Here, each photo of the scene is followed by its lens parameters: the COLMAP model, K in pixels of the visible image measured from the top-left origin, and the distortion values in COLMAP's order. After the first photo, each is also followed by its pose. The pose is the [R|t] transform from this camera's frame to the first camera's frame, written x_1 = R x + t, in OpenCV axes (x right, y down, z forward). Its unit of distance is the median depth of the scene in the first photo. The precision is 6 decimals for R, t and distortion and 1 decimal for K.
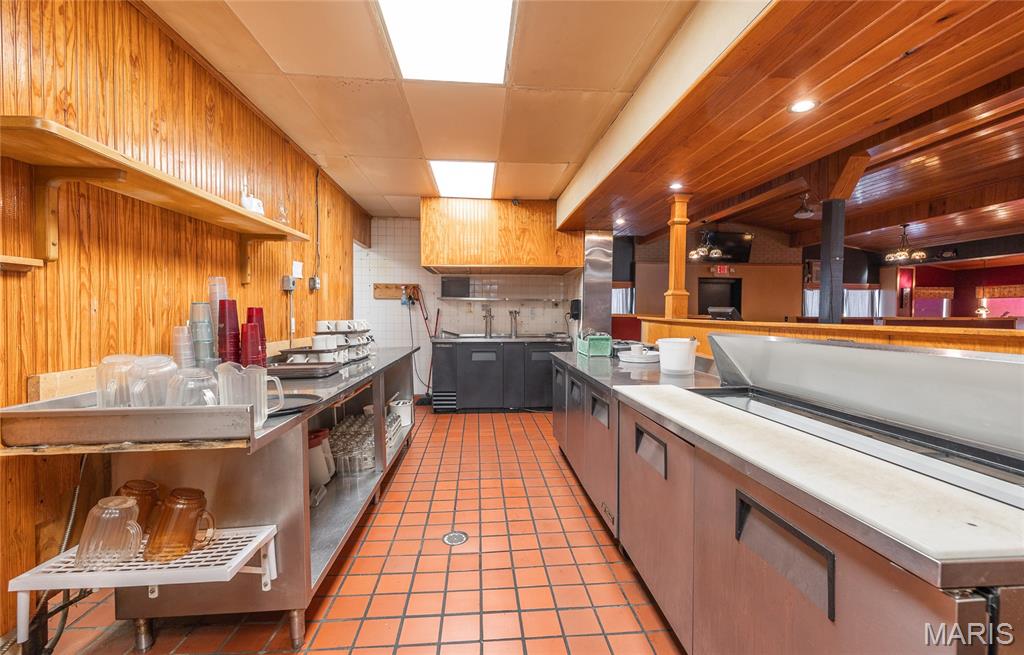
lens RADIAL K [[439.9, 0, 511.9], [0, 439.9, 321.2], [0, 0, 1]] dist [-0.000824, 0.000000]
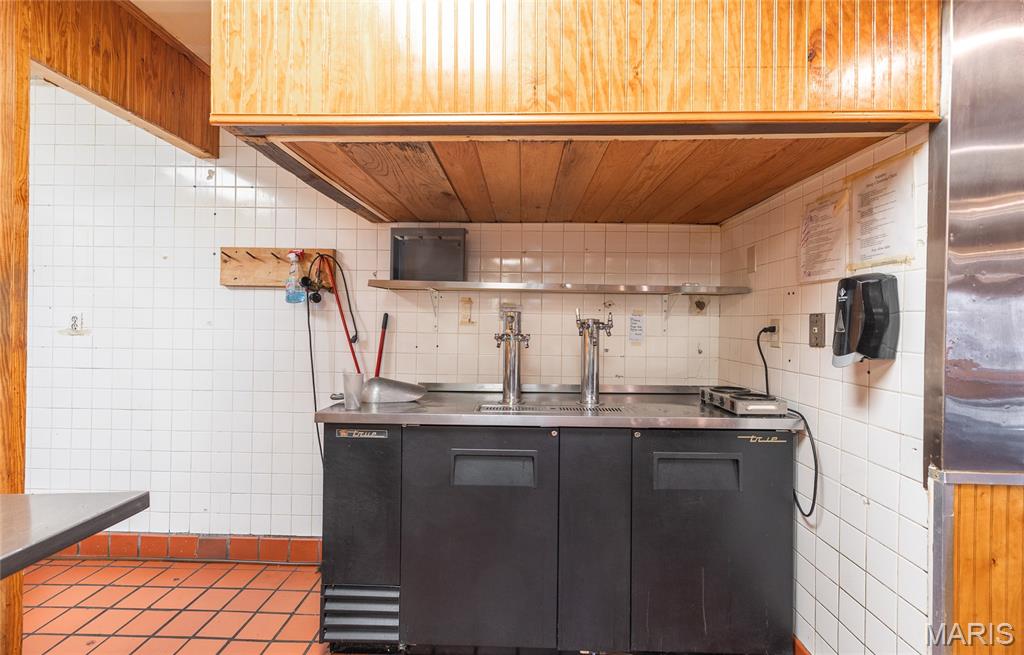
lens RADIAL K [[439.9, 0, 511.9], [0, 439.9, 321.2], [0, 0, 1]] dist [-0.000824, 0.000000]
pose [[0.994937, 0.004766, -0.100389, -0.020212], [-0.006880, 0.999762, -0.020724, -0.014726], [0.100266, 0.021310, 0.994732, 0.640856]]
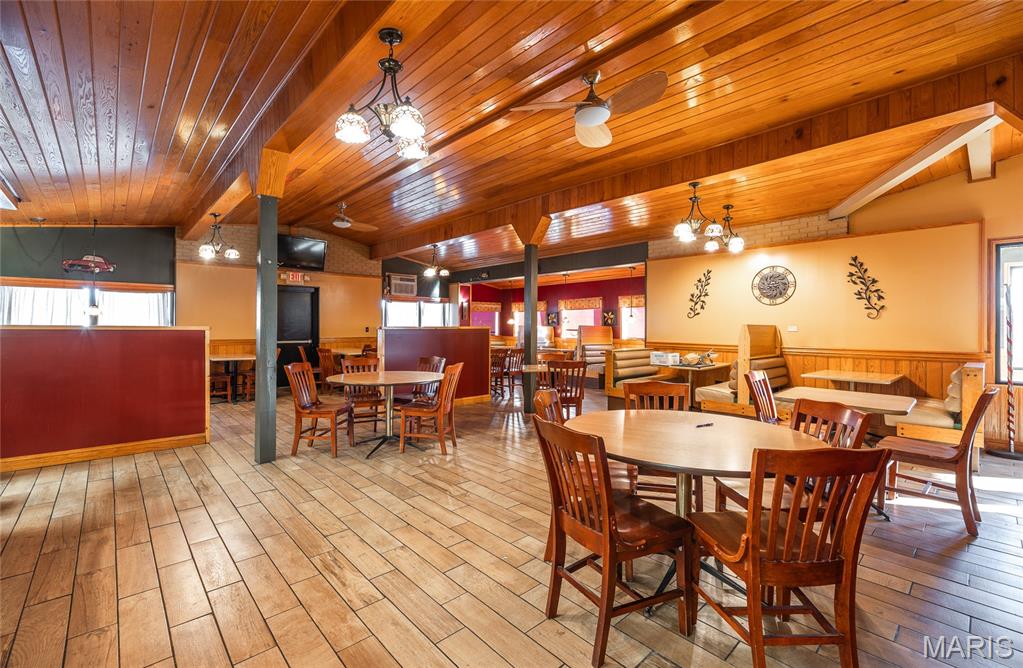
lens RADIAL K [[437.7, 0, 511.2], [0, 437.7, 324.7], [0, 0, 1]] dist [-0.001135, 0.000182]
pose [[0.787095, -0.003362, 0.616823, 0.435009], [0.014957, 0.999795, -0.013637, 0.003784], [-0.616651, 0.019959, 0.786984, -0.003751]]
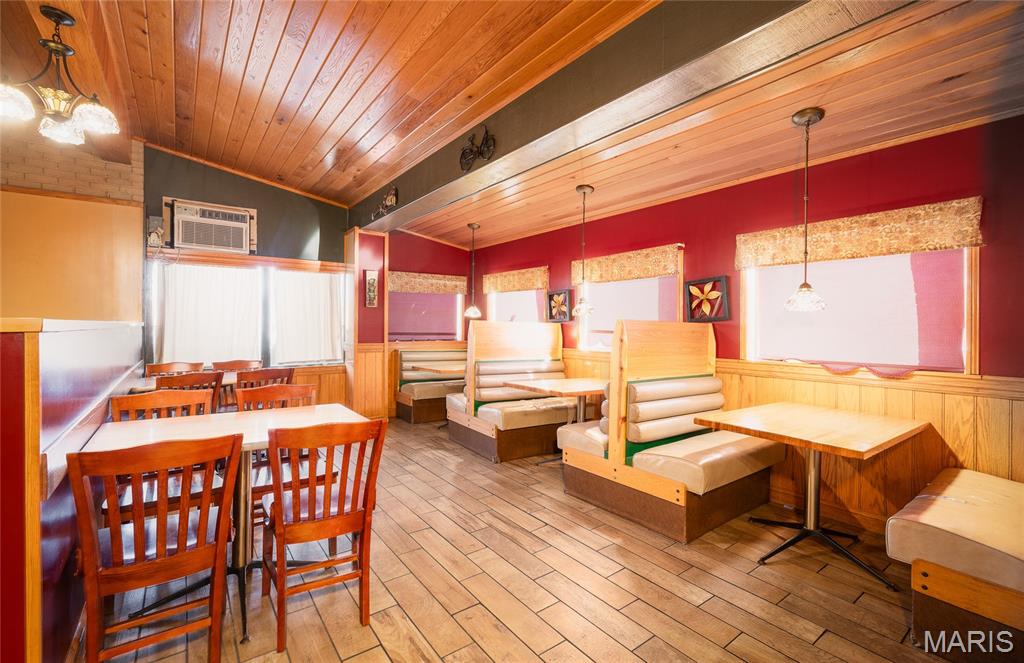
lens RADIAL K [[443.6, 0, 509.2], [0, 443.6, 325.3], [0, 0, 1]] dist [0.011231, 0.000227]
pose [[0.850910, -0.004299, 0.525293, 1.222503], [0.010308, 0.999911, -0.008514, -0.001080], [-0.525210, 0.012659, 0.850879, 0.714363]]
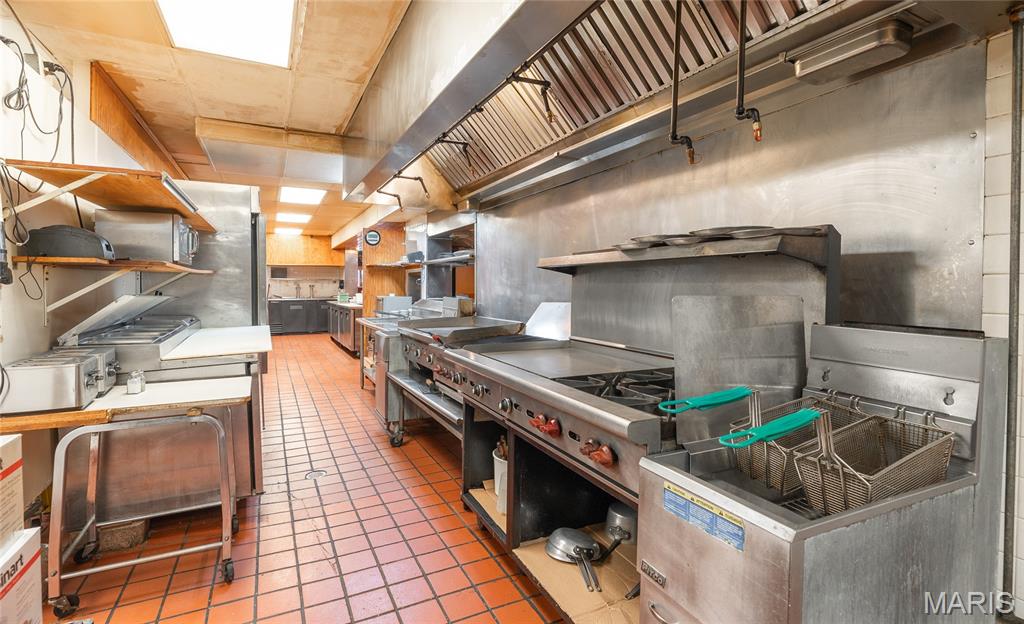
lens RADIAL K [[498.3, 0, 512.0], [0, 498.3, 312.0], [0, 0, 1]] dist [-0.000480, -0.000168]
pose [[0.916364, -0.020256, 0.399834, -0.069479], [0.007155, 0.999388, 0.034234, 0.029219], [-0.400283, -0.028510, 0.915948, -1.515586]]
